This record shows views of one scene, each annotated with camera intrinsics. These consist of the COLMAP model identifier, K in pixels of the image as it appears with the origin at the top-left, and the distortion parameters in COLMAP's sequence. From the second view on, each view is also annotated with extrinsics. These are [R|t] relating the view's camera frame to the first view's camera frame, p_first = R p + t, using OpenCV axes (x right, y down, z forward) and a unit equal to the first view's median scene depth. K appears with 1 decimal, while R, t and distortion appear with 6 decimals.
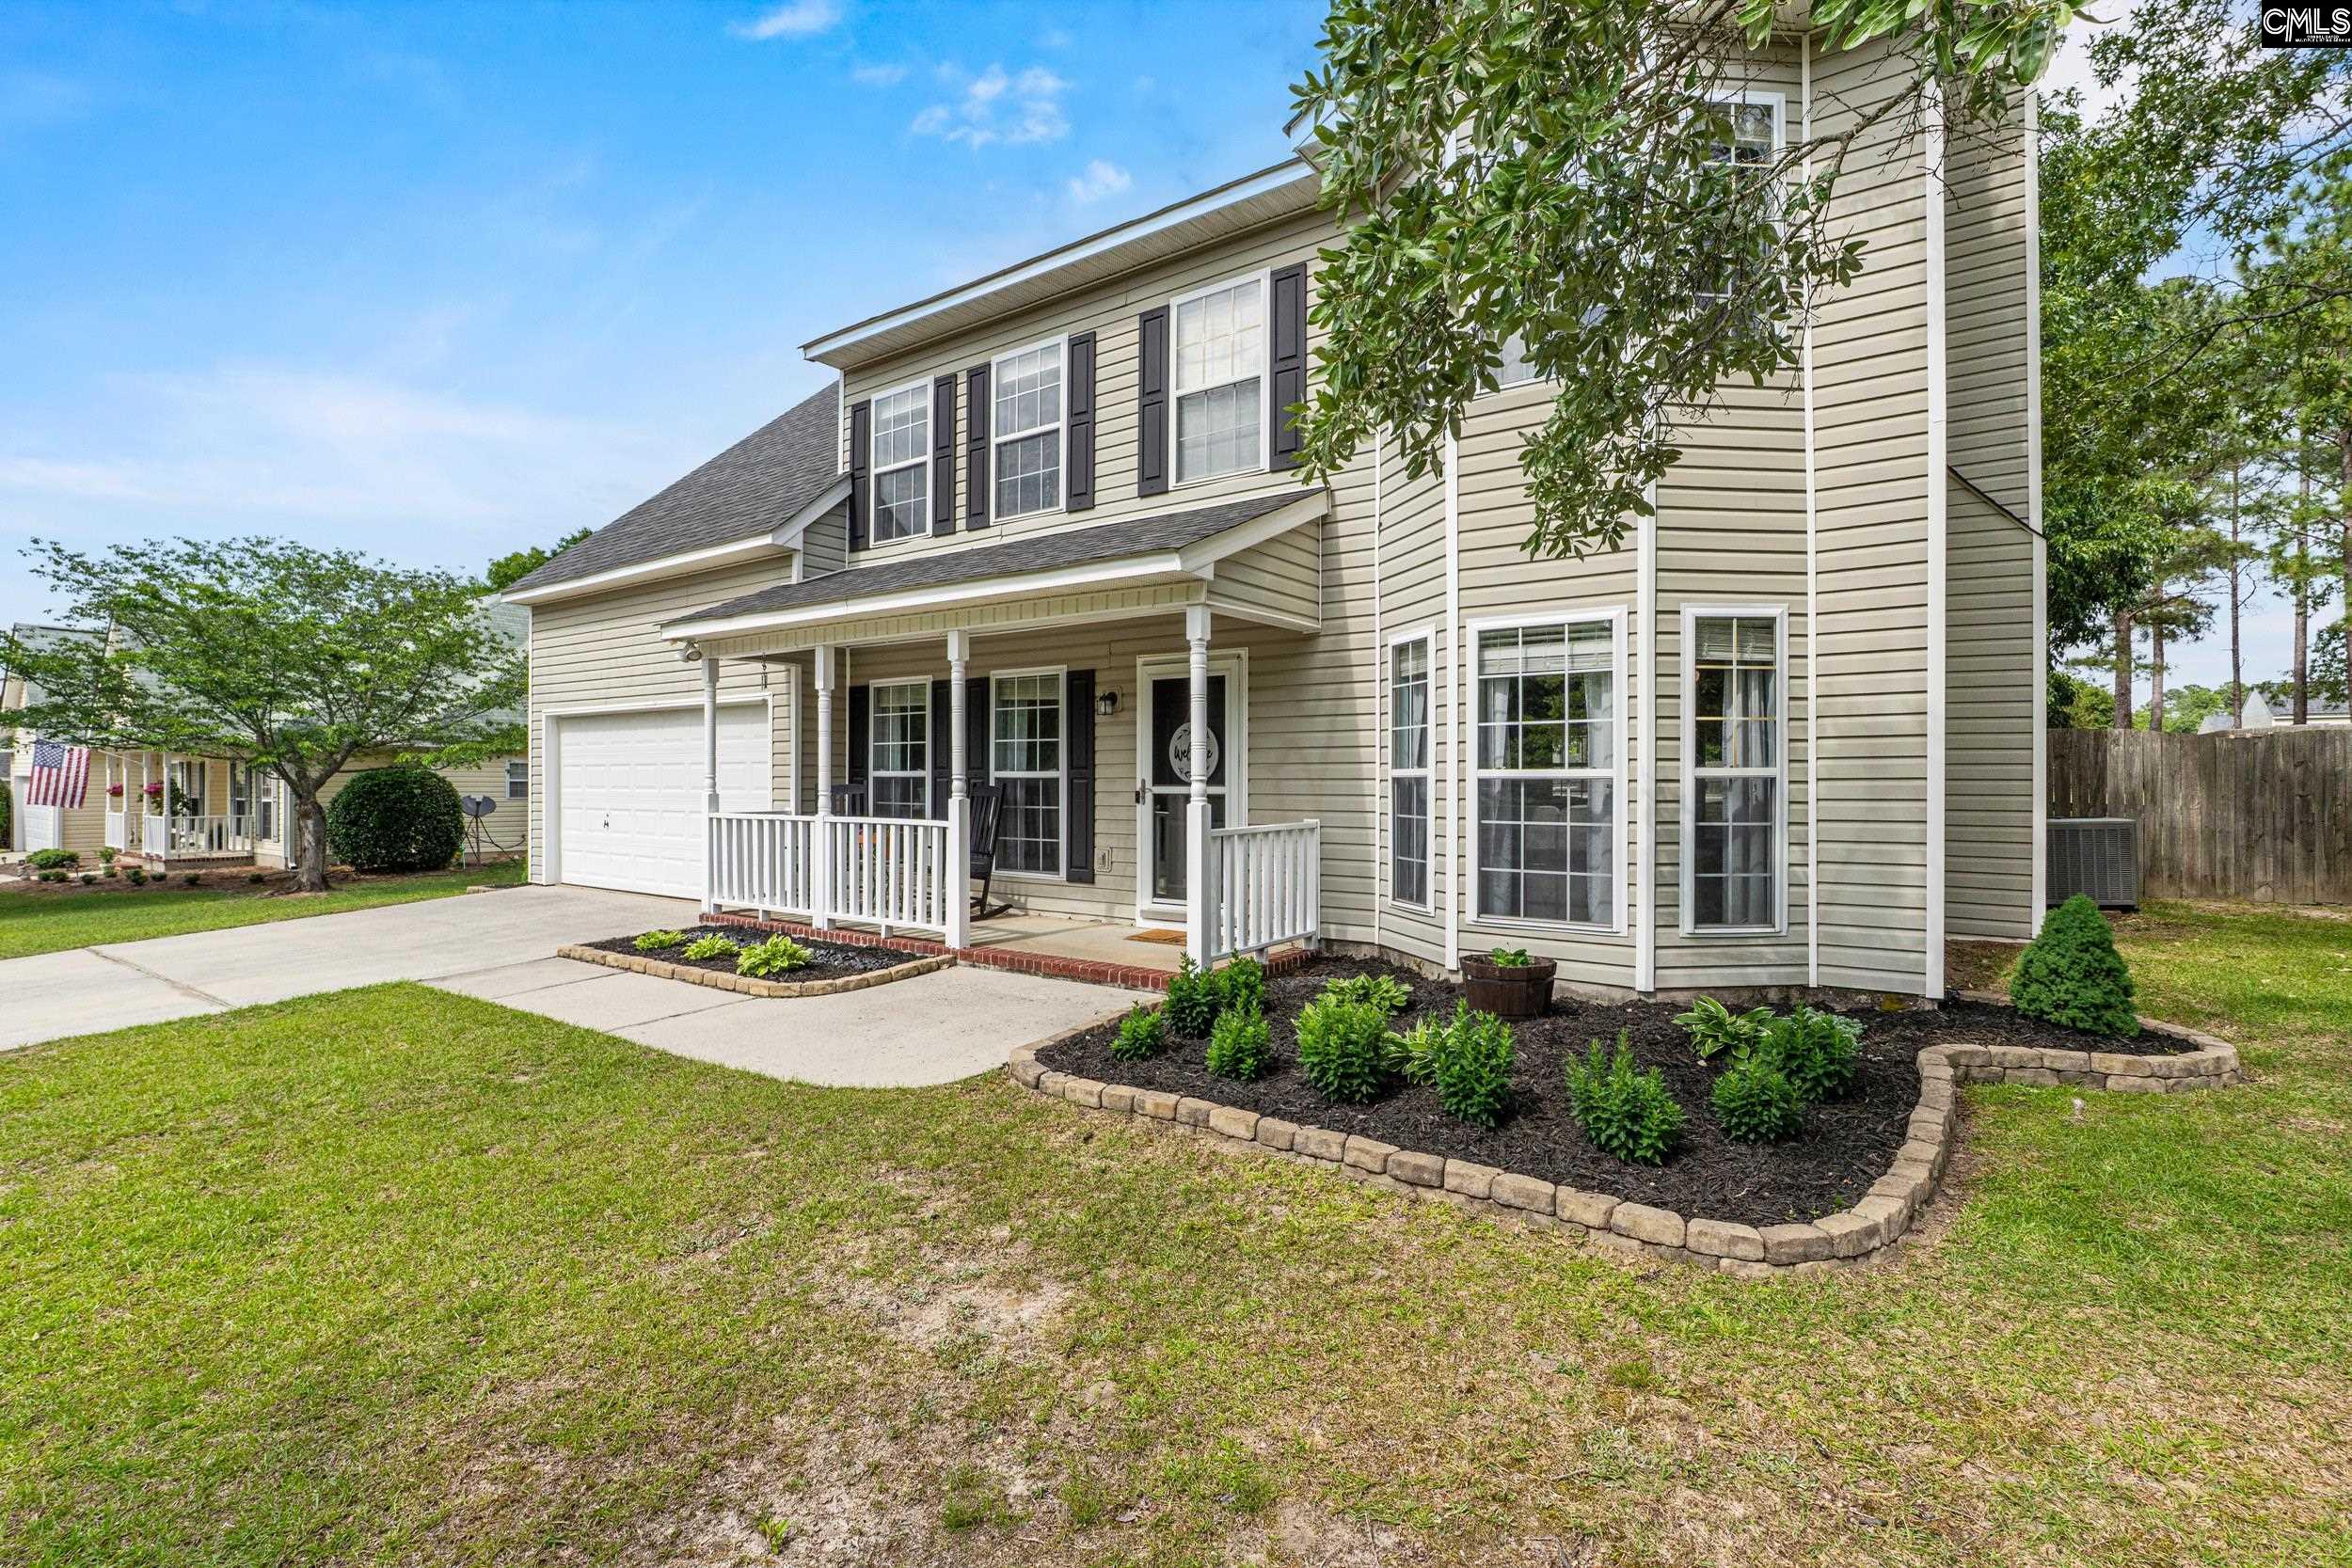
lens RADIAL K [[1069.8, 0, 1175.0], [0, 1069.8, 767.9], [0, 0, 1]] dist [0.003673, 0.000221]
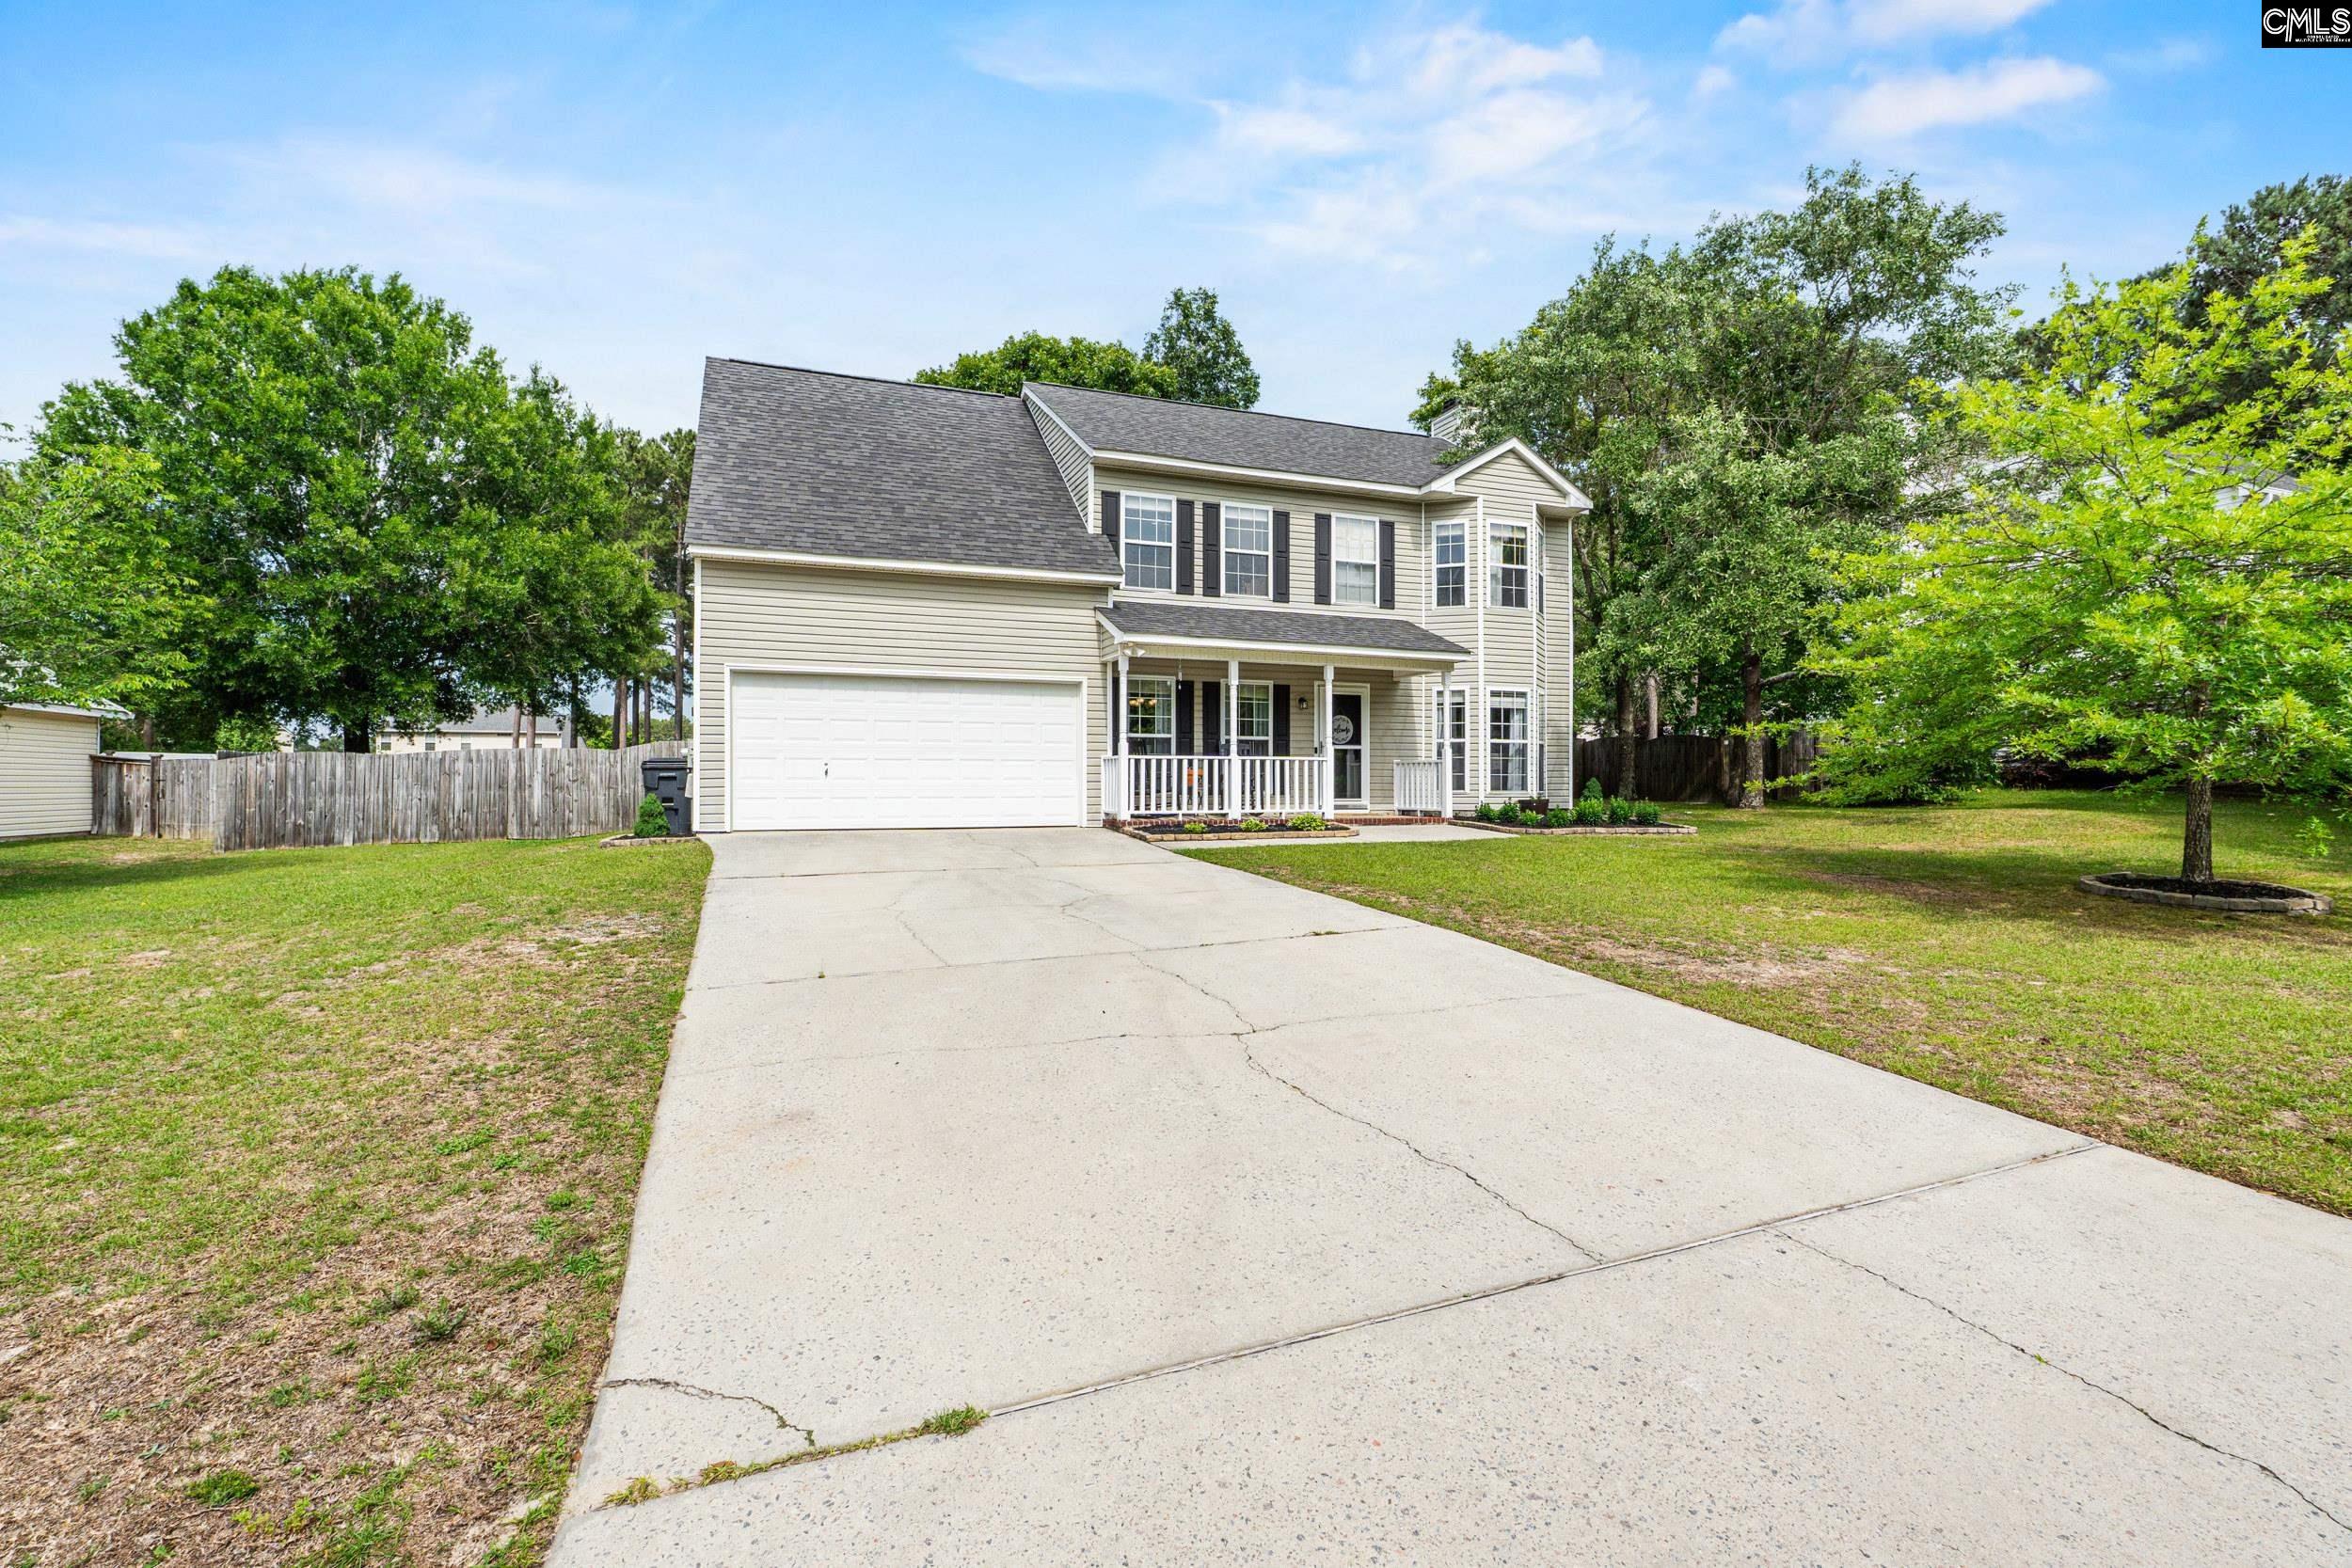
lens RADIAL K [[1069.8, 0, 1181.8], [0, 1069.8, 782.4], [0, 0, 1]] dist [0.003673, 0.000221]
pose [[0.543004, 0.000757, 0.839730, -1.783261], [-0.008354, 0.999955, 0.004501, 0.077430], [-0.839688, -0.009459, 0.542986, 0.097394]]
